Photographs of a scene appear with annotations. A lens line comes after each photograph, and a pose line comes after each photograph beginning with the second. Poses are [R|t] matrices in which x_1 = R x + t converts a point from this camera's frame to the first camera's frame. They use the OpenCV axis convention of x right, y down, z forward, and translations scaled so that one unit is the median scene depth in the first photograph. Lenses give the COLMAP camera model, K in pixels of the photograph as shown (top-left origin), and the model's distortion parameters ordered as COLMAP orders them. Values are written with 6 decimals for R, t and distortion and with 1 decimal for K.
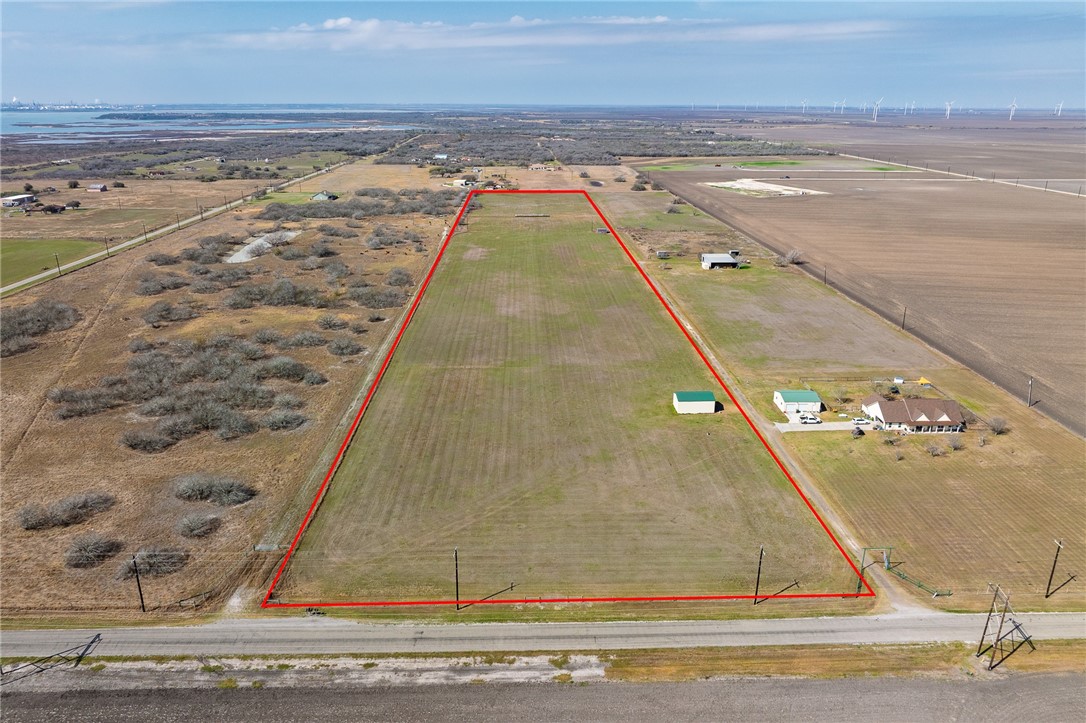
lens RADIAL K [[763.4, 0, 532.6], [0, 763.4, 362.0], [0, 0, 1]] dist [-0.019234, 0.006774]
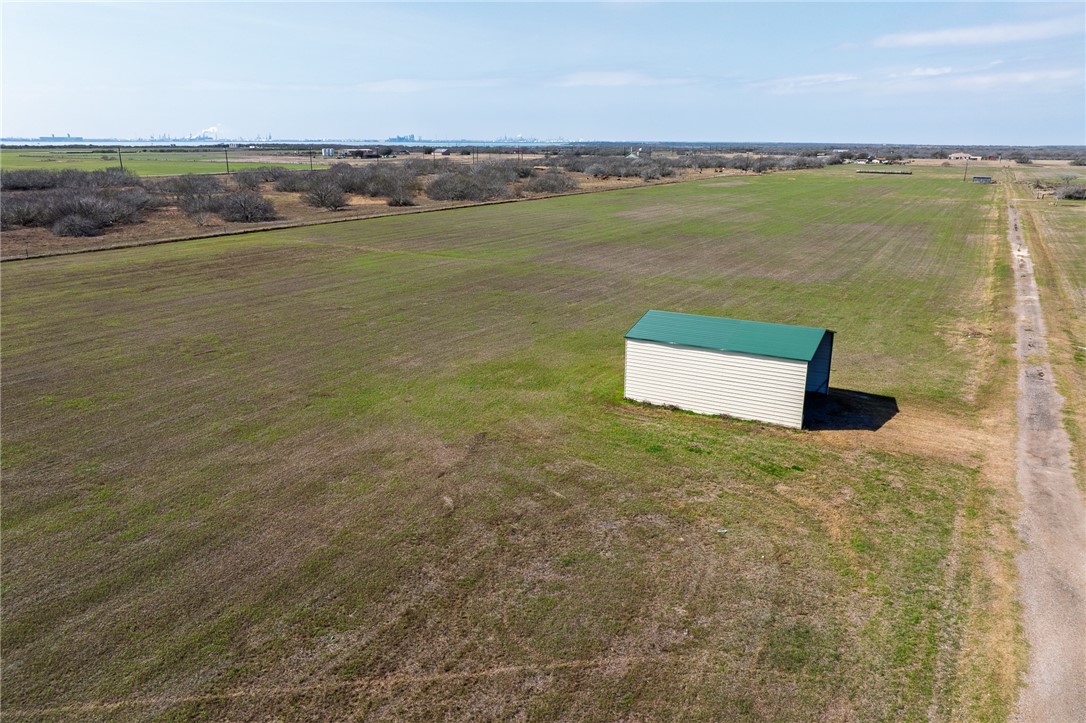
lens RADIAL K [[763.4, 0, 532.6], [0, 763.4, 362.0], [0, 0, 1]] dist [-0.019234, 0.006774]
pose [[0.845725, 0.151561, -0.511643, 0.296457], [-0.173892, 0.984756, 0.004273, 0.065995], [0.504491, 0.085357, 0.859187, 0.866814]]
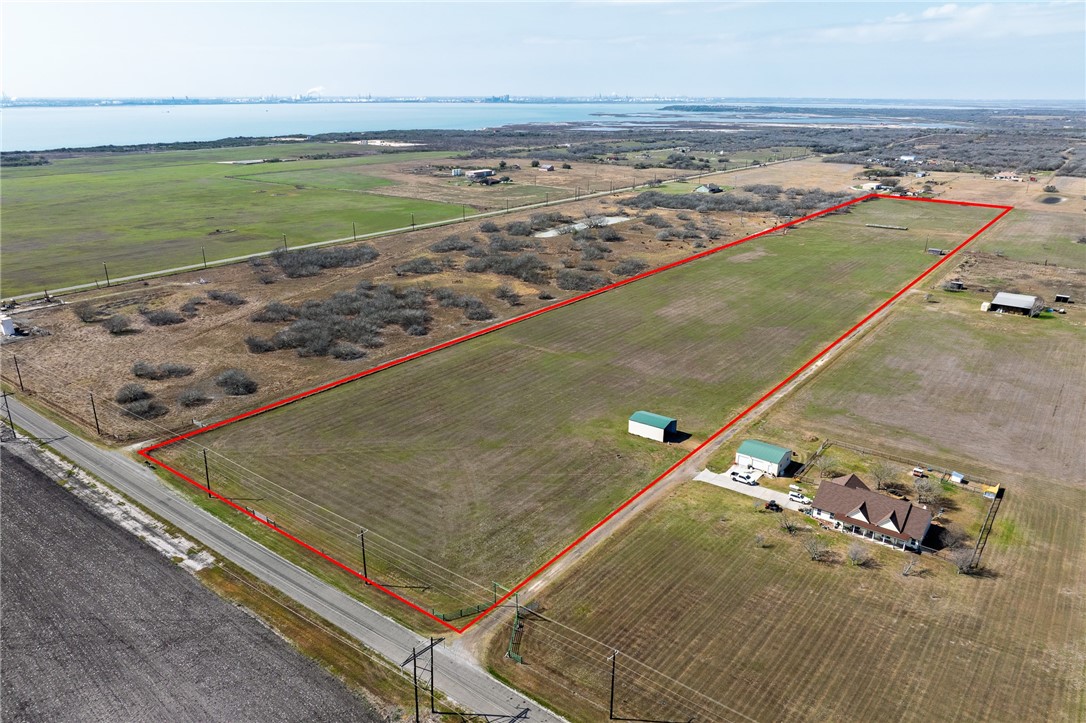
lens RADIAL K [[763.4, 0, 532.6], [0, 763.4, 362.0], [0, 0, 1]] dist [-0.019234, 0.006774]
pose [[0.776785, 0.207510, -0.594596, 0.684768], [-0.203345, 0.976227, 0.075044, -0.067268], [0.596033, 0.062615, 0.800515, 0.191841]]
